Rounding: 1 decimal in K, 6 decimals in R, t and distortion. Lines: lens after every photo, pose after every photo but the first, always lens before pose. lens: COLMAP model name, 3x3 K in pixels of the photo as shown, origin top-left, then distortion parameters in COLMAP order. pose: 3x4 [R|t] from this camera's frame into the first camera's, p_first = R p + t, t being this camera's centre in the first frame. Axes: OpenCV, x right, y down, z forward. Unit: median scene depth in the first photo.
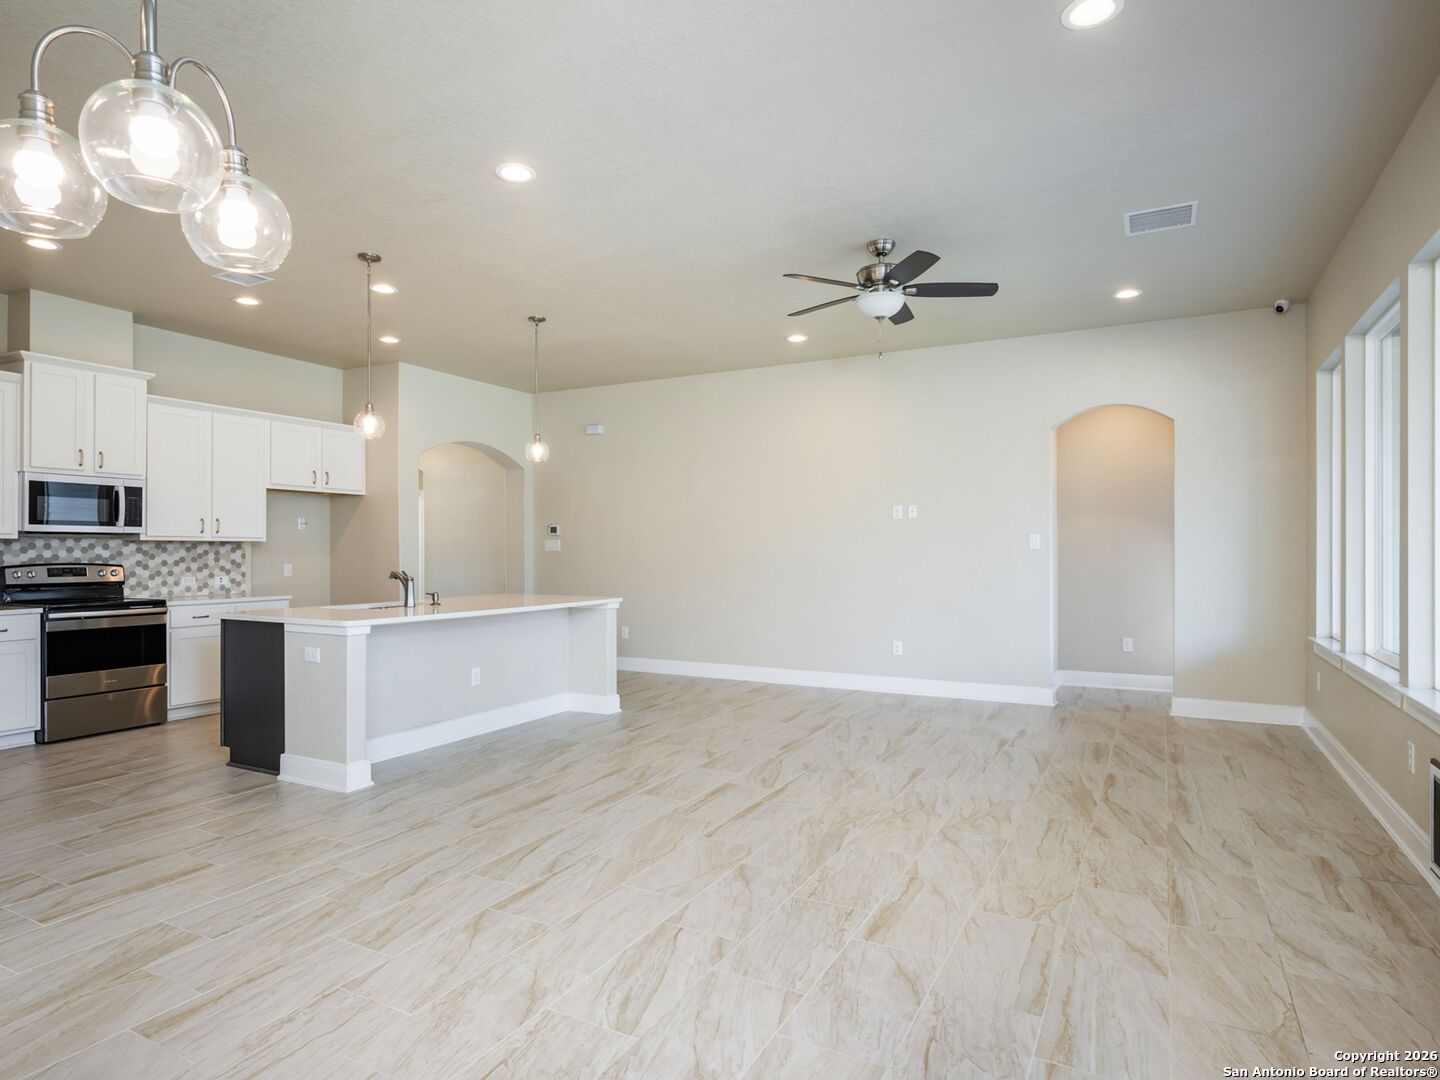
lens RADIAL K [[815.6, 0, 718.5], [0, 815.6, 545.6], [0, 0, 1]] dist [-0.005434, 0.001571]
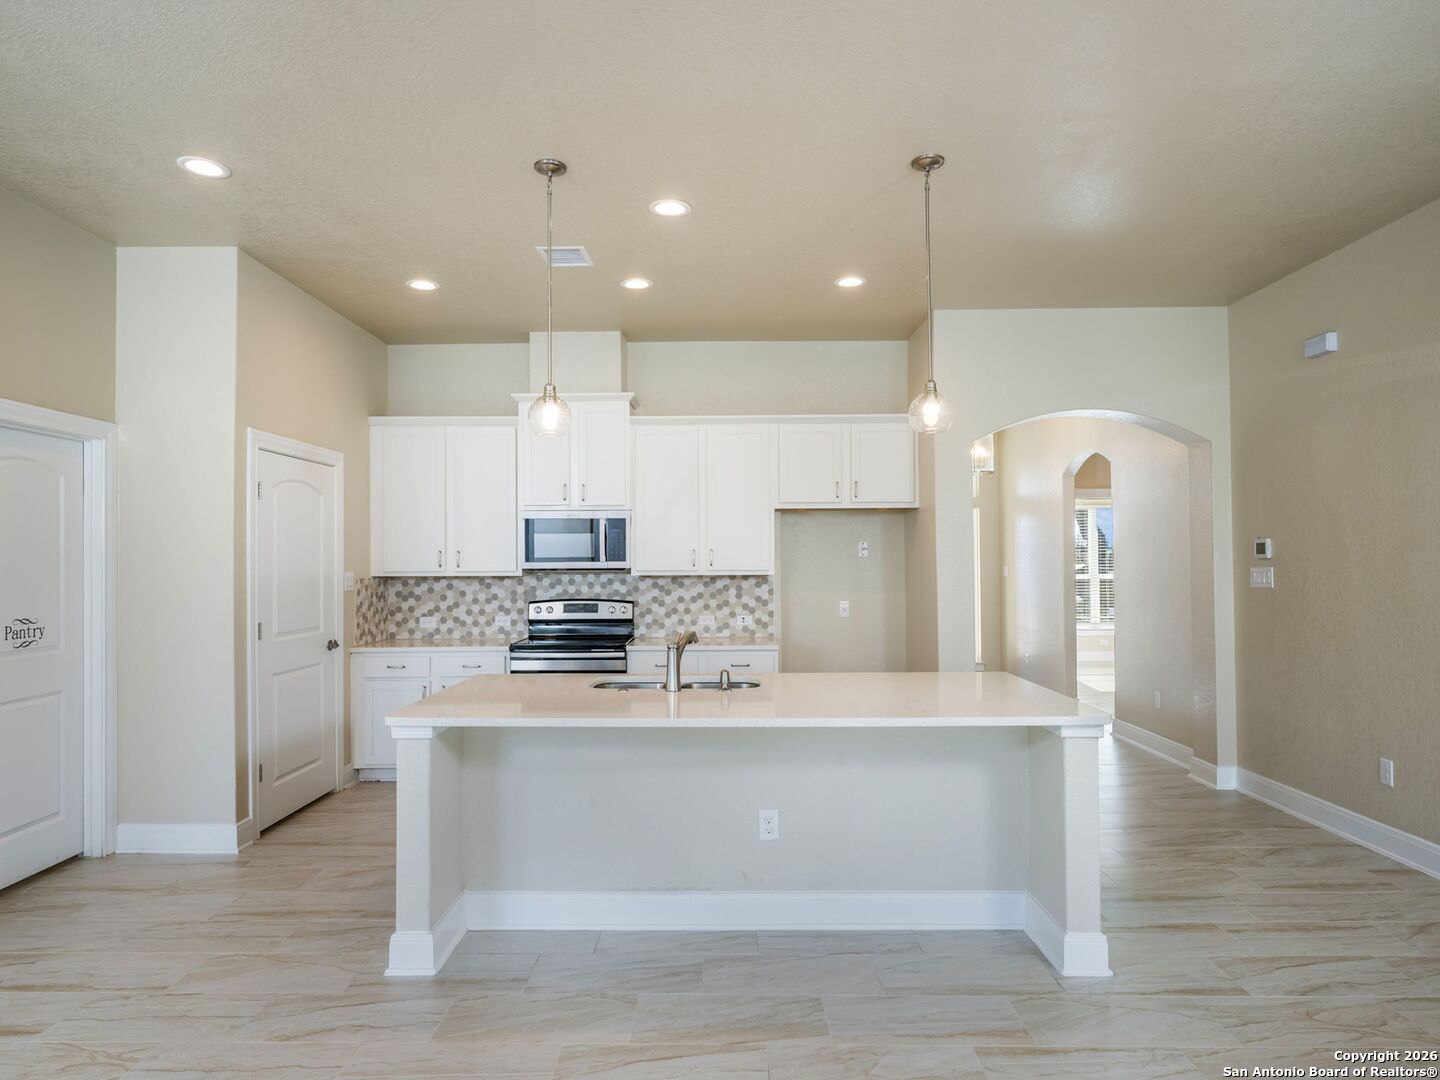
lens RADIAL K [[883.4, 0, 720.3], [0, 883.4, 543.1], [0, 0, 1]] dist [0.005537, -0.000619]
pose [[0.462960, -0.022275, -0.886099, 0.224001], [0.010052, 0.999752, -0.019880, -0.022798], [0.886322, 0.000296, 0.463069, 0.638666]]
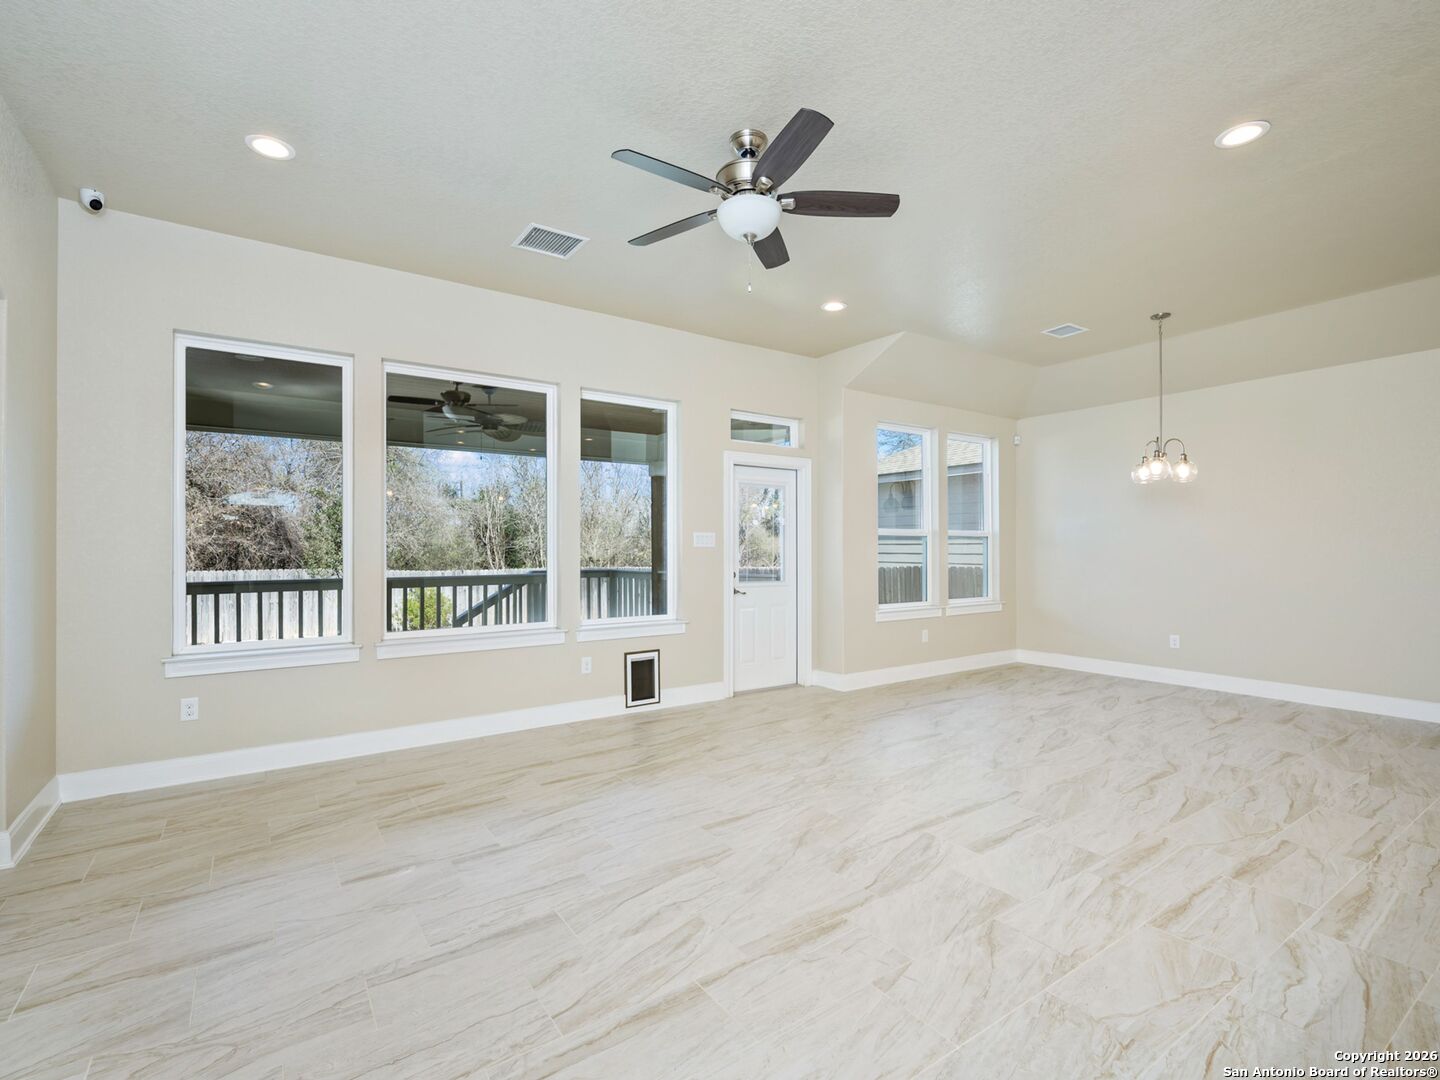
lens RADIAL K [[671.1, 0, 718.2], [0, 671.1, 544.5], [0, 0, 1]] dist [0.005932, -0.000499]
pose [[-0.886746, 0.004419, 0.462236, -0.047350], [-0.001159, 0.999930, -0.011781, 0.007602], [-0.462256, -0.010983, -0.886679, 1.222631]]
